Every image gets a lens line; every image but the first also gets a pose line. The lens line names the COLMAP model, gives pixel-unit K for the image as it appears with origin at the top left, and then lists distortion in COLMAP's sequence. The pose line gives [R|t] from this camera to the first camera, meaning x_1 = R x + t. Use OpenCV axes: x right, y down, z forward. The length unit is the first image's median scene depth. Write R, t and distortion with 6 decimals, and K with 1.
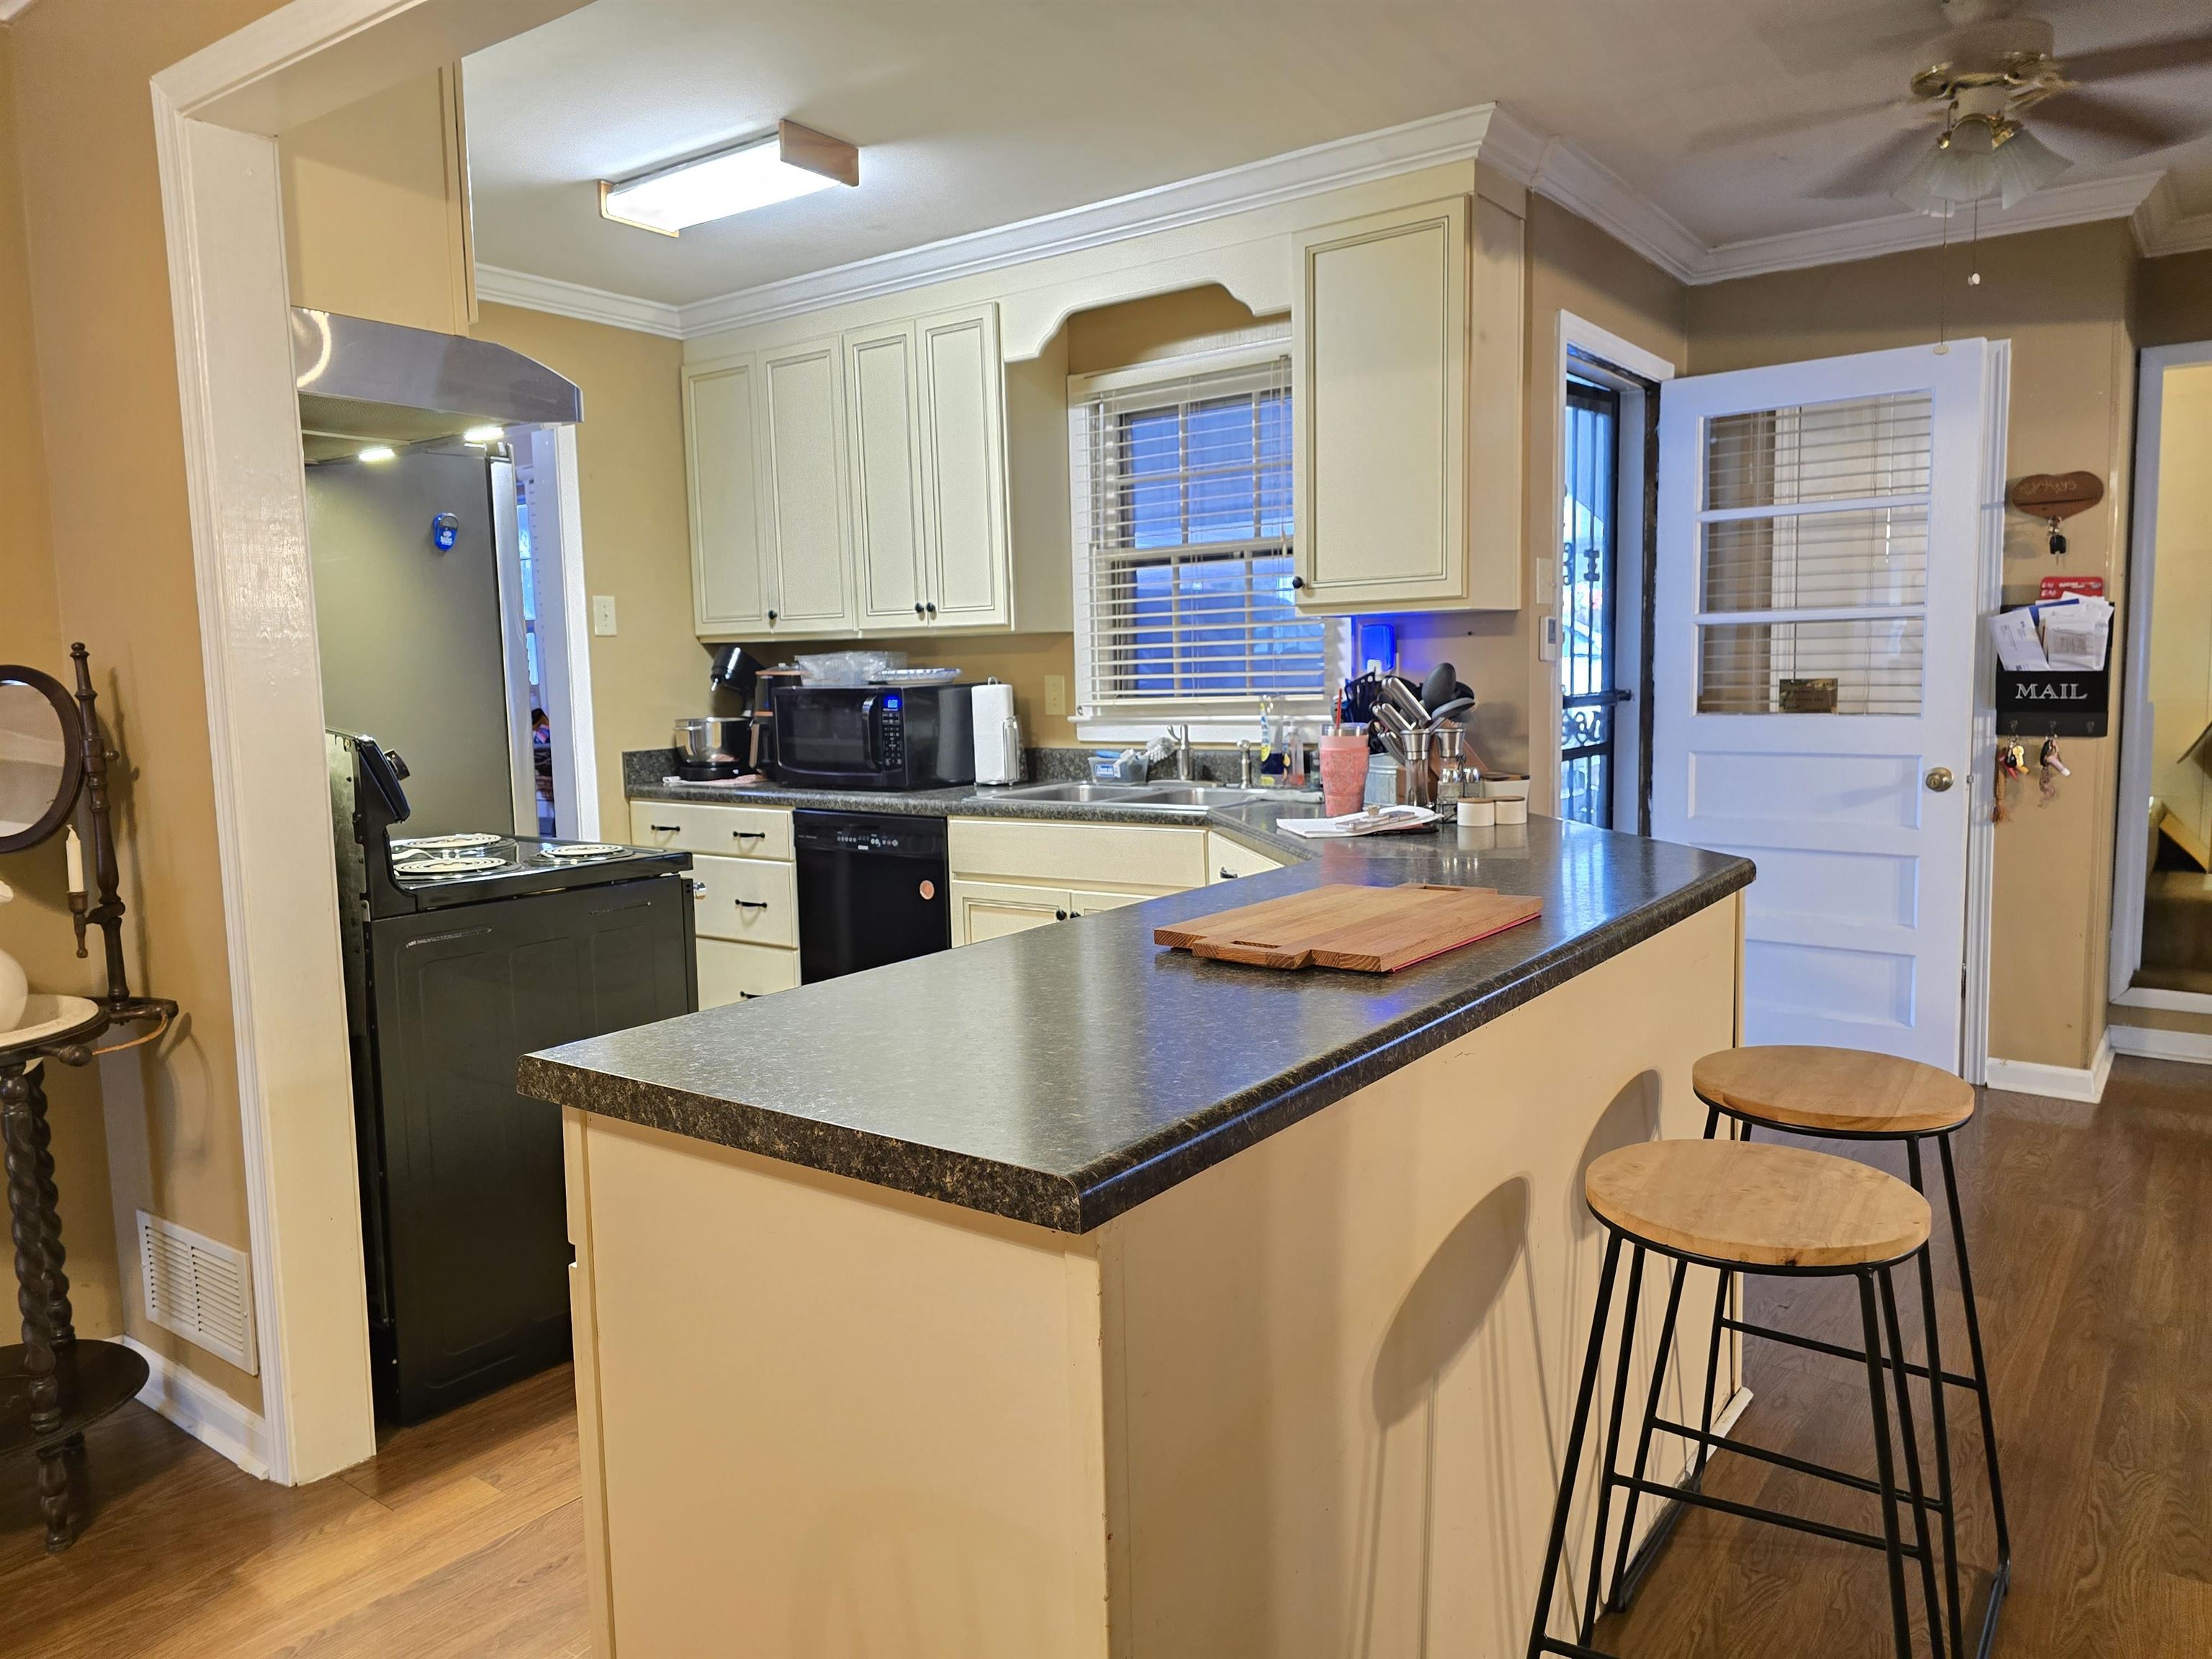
lens RADIAL K [[1508.7, 0, 1112.0], [0, 1508.7, 813.1], [0, 0, 1]] dist [0.088428, -0.092147]
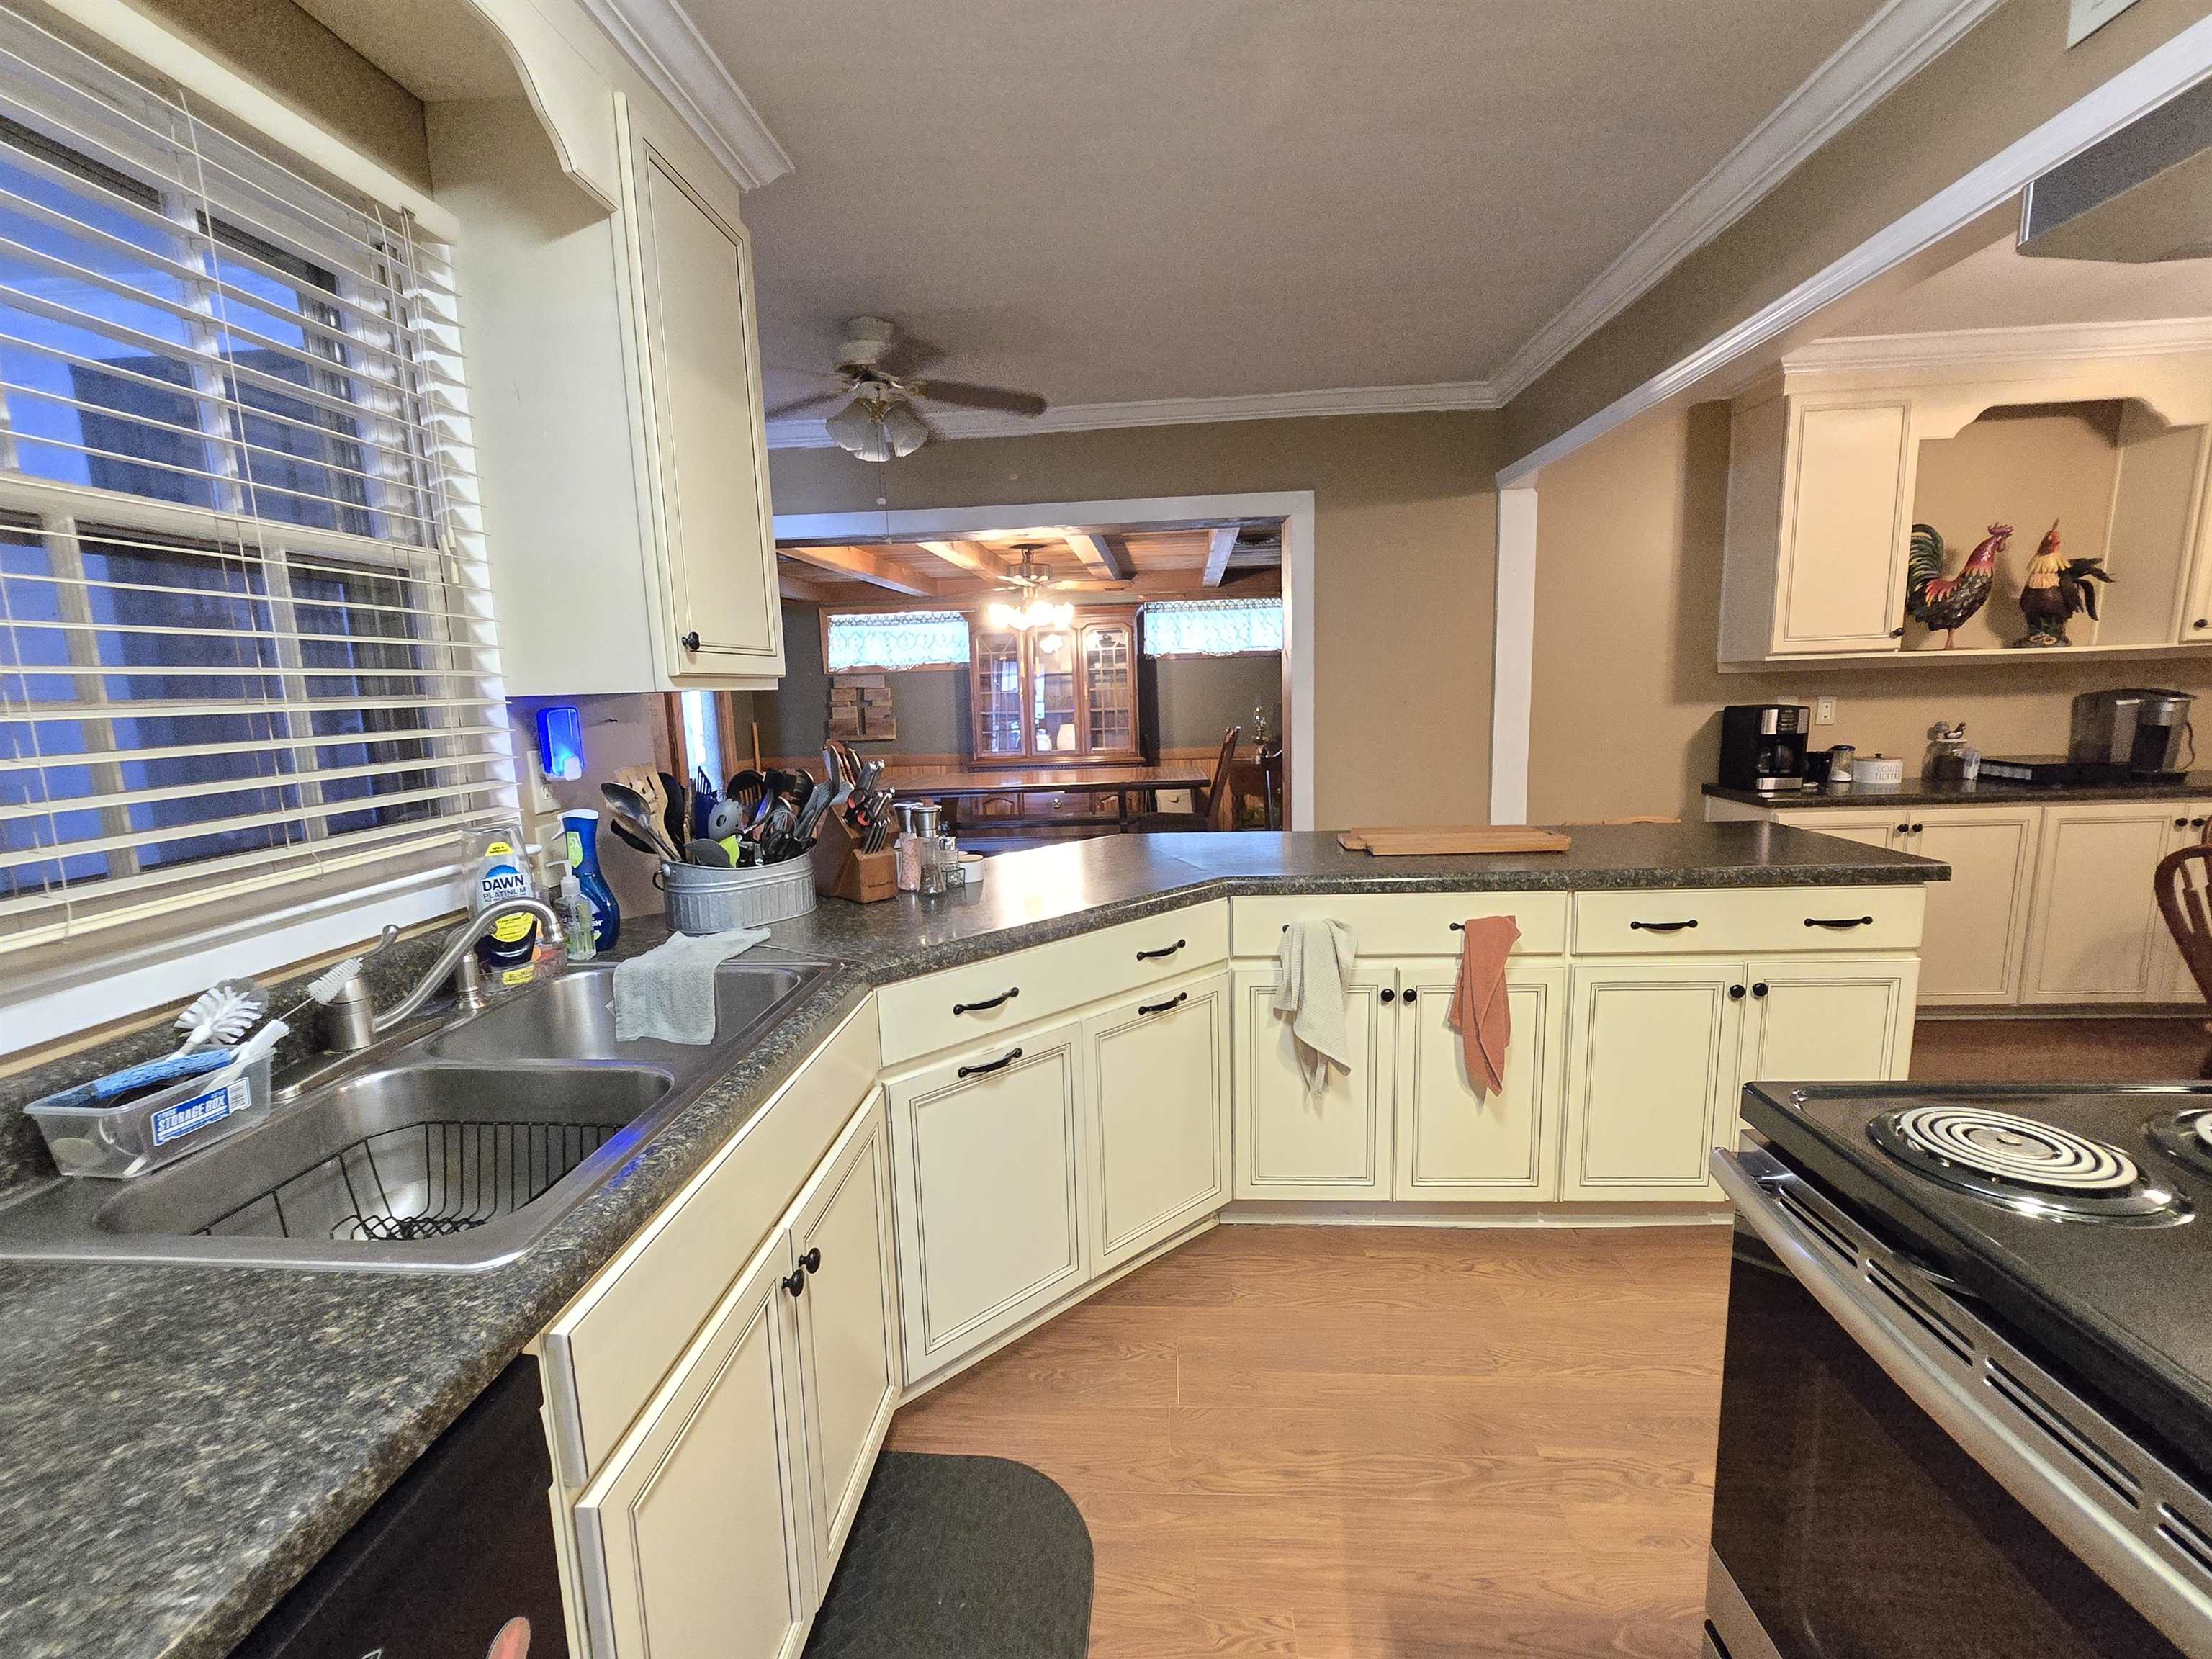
lens RADIAL K [[925.8, 0, 1106.0], [0, 925.8, 829.5], [0, 0, 1]] dist [-0.002625, -0.000396]
pose [[-0.531947, -0.088011, 0.842192, -0.298607], [0.127774, 0.974853, 0.182579, -0.107847], [-0.837082, 0.204733, -0.507324, 0.951930]]
